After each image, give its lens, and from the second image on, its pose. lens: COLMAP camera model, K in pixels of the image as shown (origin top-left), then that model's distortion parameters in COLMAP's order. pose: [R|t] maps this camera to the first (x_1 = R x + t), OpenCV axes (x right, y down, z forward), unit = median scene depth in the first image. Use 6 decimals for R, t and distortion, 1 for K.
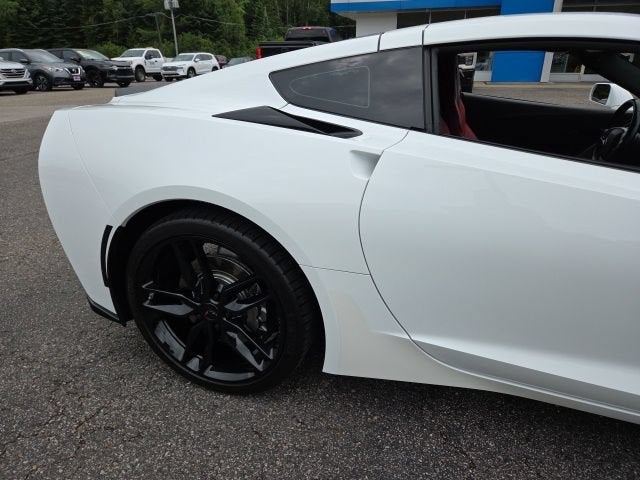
lens RADIAL K [[426.6, 0, 317.6], [0, 426.6, 239.0], [0, 0, 1]] dist [0.063784, -0.055632]
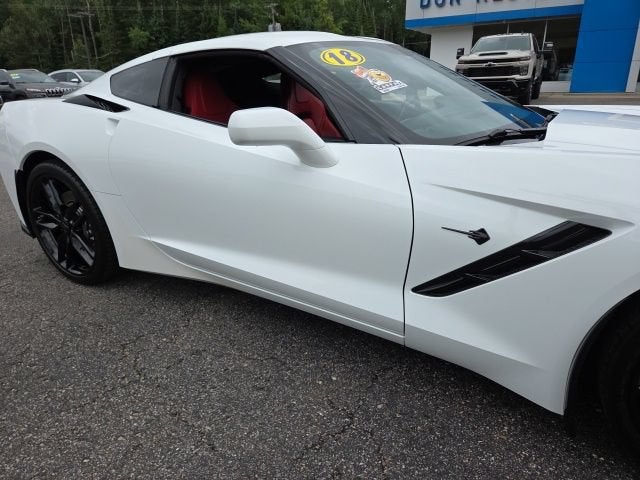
lens RADIAL K [[426.6, 0, 317.6], [0, 426.6, 239.0], [0, 0, 1]] dist [0.063784, -0.055632]
pose [[0.975458, 0.057189, -0.212629, 0.965684], [-0.064395, 0.997556, -0.027118, 0.194900], [0.210559, 0.040144, 0.976757, -0.342985]]
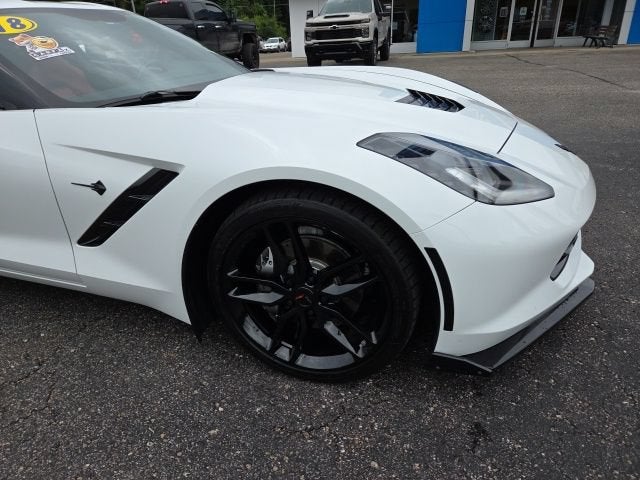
lens RADIAL K [[426.6, 0, 317.6], [0, 426.6, 239.0], [0, 0, 1]] dist [0.063784, -0.055632]
pose [[0.998989, -0.044441, 0.006746, 1.598957], [0.044108, 0.998090, 0.043261, 0.242648], [-0.008656, -0.042919, 0.999041, -0.435663]]
